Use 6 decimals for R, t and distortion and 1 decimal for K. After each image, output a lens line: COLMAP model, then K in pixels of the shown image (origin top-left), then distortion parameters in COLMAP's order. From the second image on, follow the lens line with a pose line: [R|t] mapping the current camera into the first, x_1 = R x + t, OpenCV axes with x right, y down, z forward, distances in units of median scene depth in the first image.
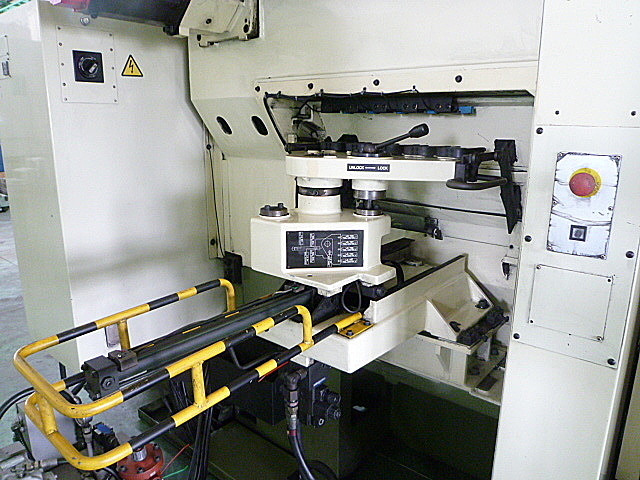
lens RADIAL K [[479.5, 0, 321.6], [0, 479.5, 239.0], [0, 0, 1]] dist [-0.055632, 0.011388]
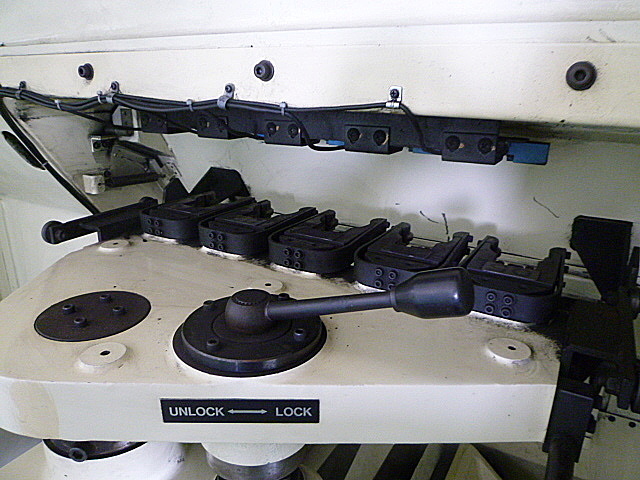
lens RADIAL K [[479.5, 0, 321.6], [0, 479.5, 239.0], [0, 0, 1]] dist [-0.055632, 0.011388]
pose [[0.985302, -0.050733, 0.163111, 0.092222], [0.036316, 0.995262, 0.090190, -0.237984], [-0.166914, -0.082941, 0.982477, 0.659580]]
